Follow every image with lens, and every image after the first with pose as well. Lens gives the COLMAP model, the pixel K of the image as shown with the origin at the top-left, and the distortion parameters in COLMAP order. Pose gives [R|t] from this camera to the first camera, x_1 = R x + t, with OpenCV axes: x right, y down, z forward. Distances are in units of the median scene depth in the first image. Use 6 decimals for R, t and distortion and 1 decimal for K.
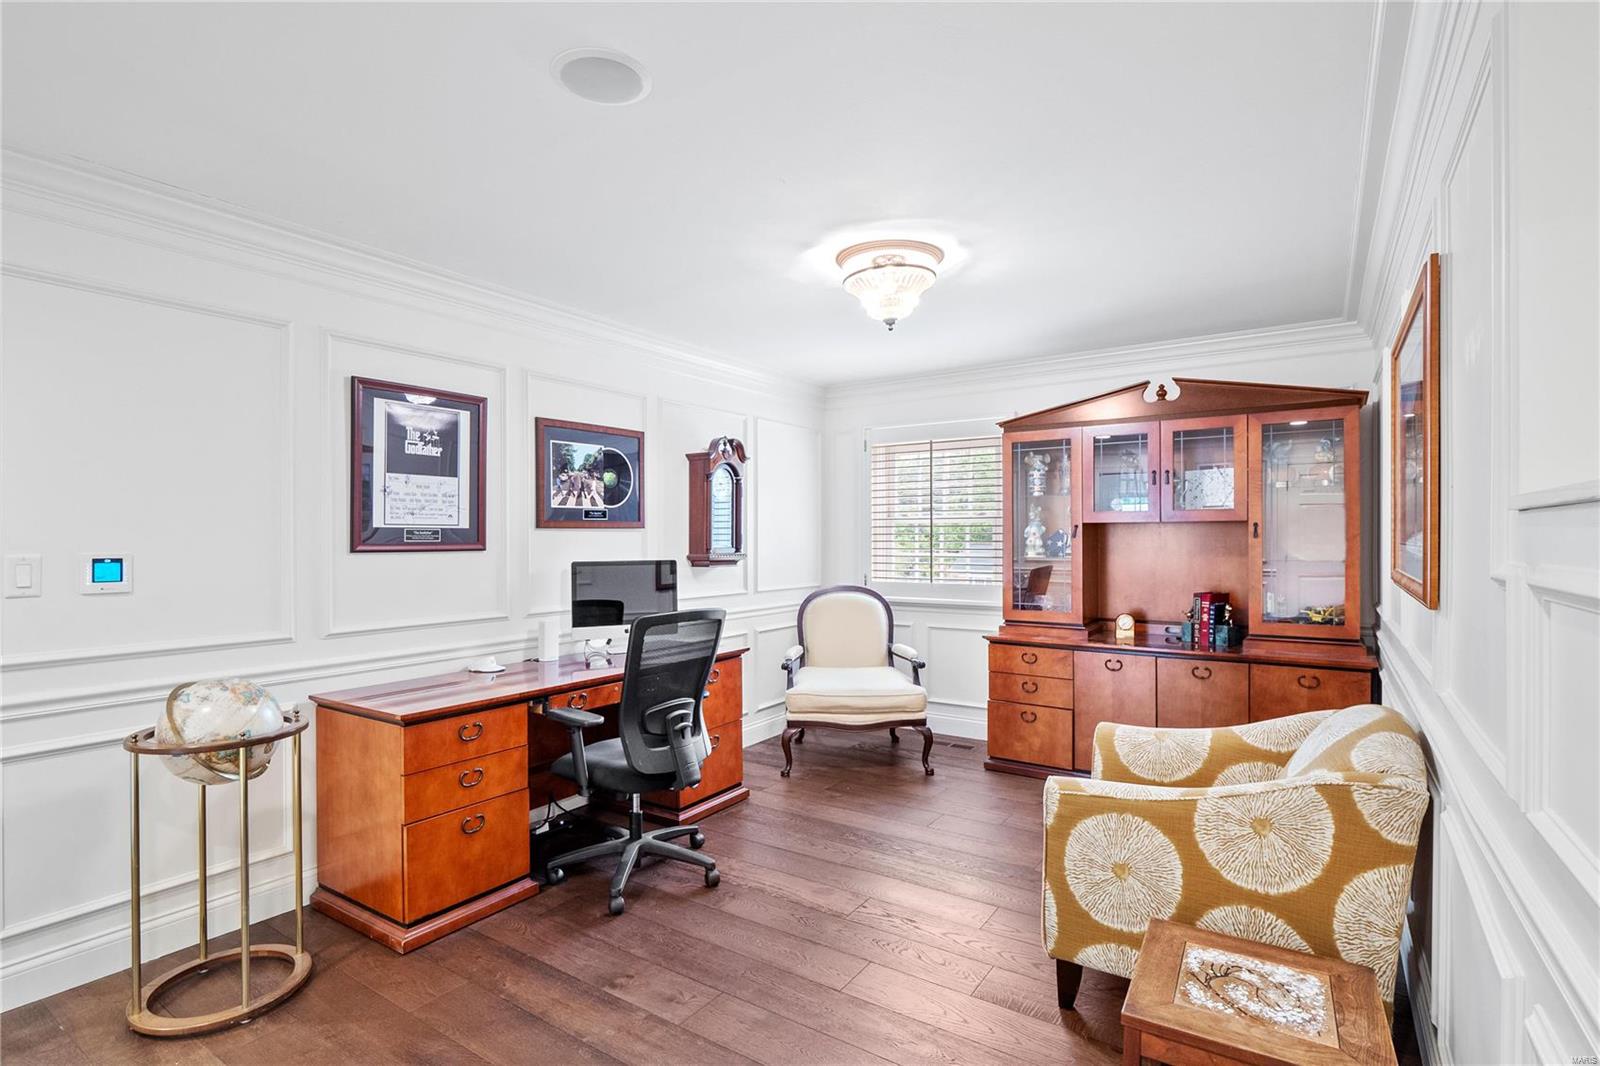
lens RADIAL K [[780.4, 0, 802.3], [0, 780.4, 538.5], [0, 0, 1]] dist [-0.003506, -0.000558]
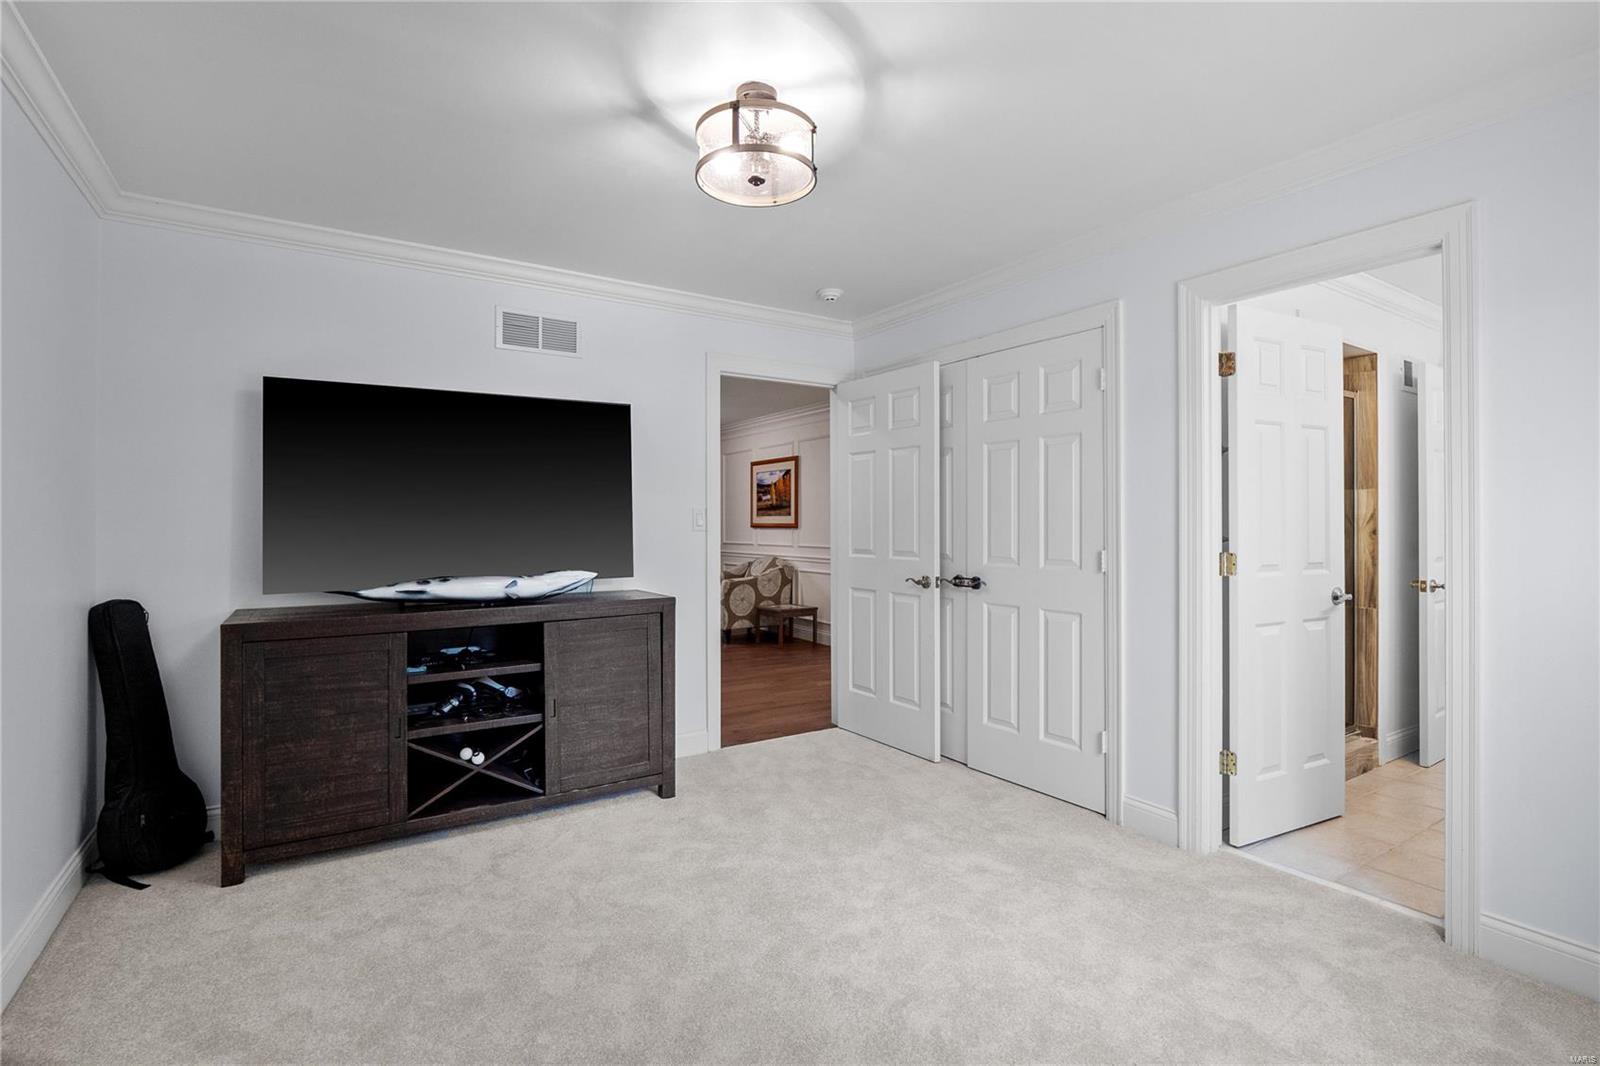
lens RADIAL K [[761.6, 0, 795.4], [0, 761.6, 527.3], [0, 0, 1]] dist [-0.012542, -0.000071]
pose [[0.399882, -0.001131, 0.916566, -1.507398], [0.003267, 0.999995, -0.000191, 0.036938], [-0.916561, 0.003071, 0.399883, -0.379629]]
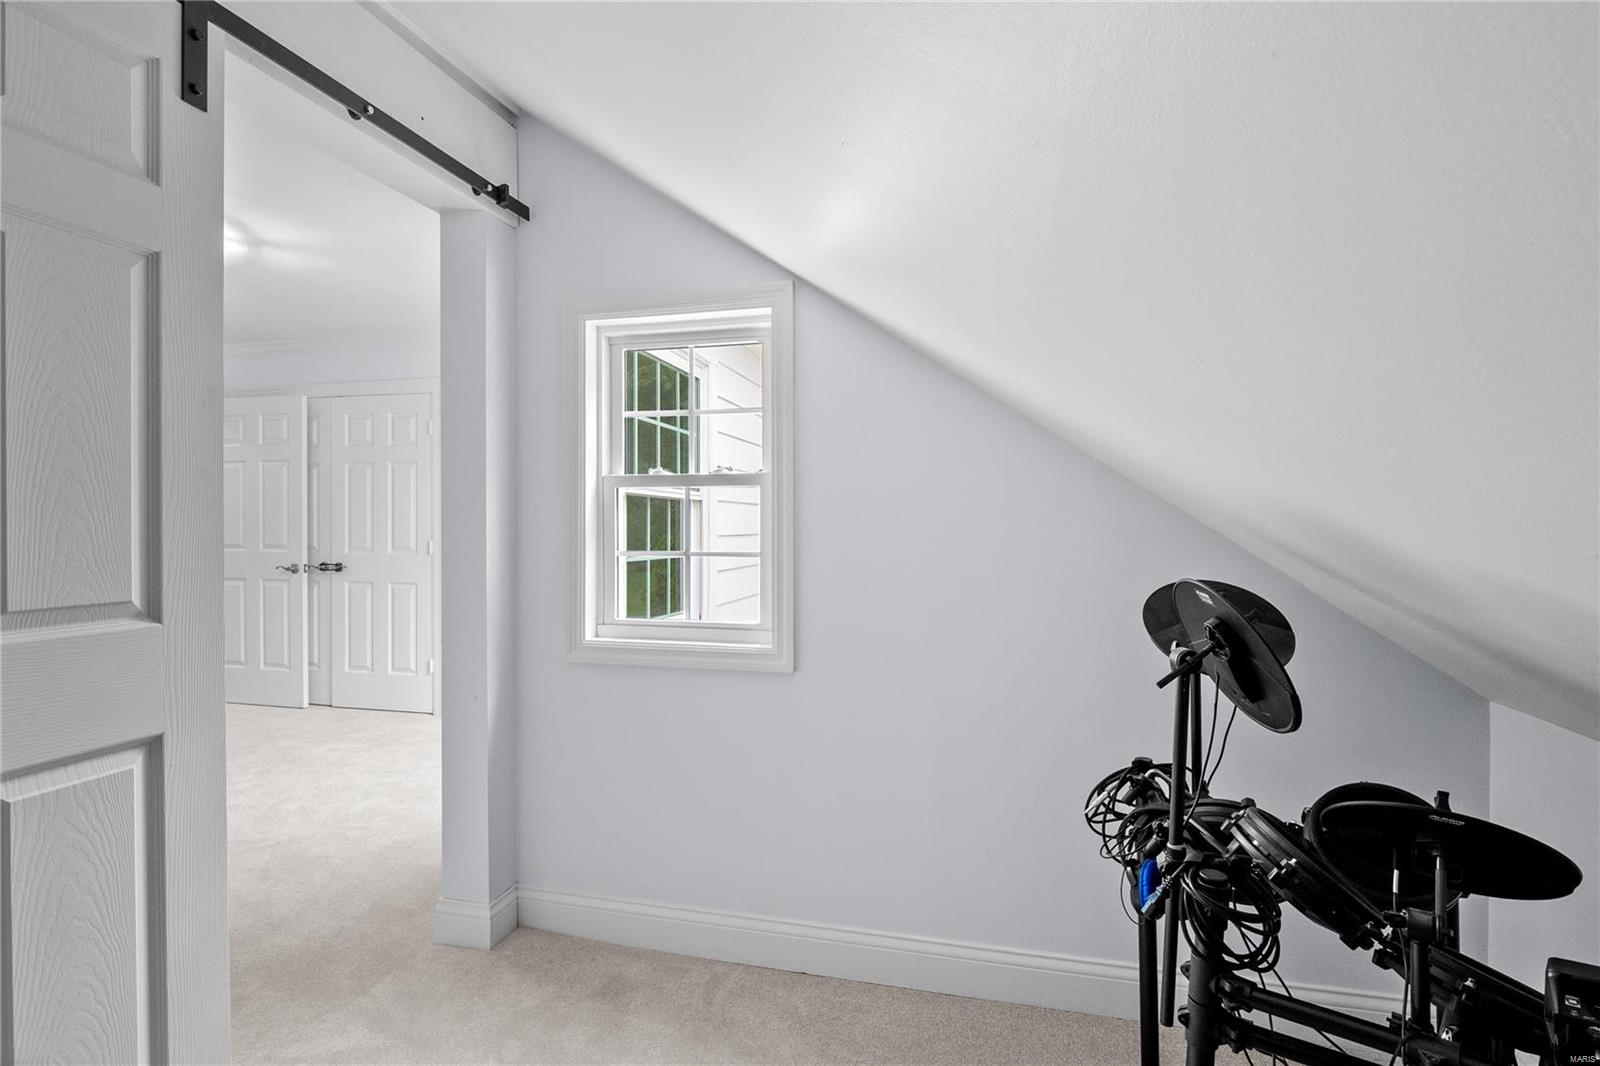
lens RADIAL K [[761.6, 0, 789.3], [0, 761.6, 530.7], [0, 0, 1]] dist [-0.012542, -0.000071]
pose [[-0.326724, -0.003816, 0.945112, -2.270928], [0.002285, 0.999986, 0.004828, 0.045163], [-0.945117, 0.003737, -0.326710, -0.577693]]
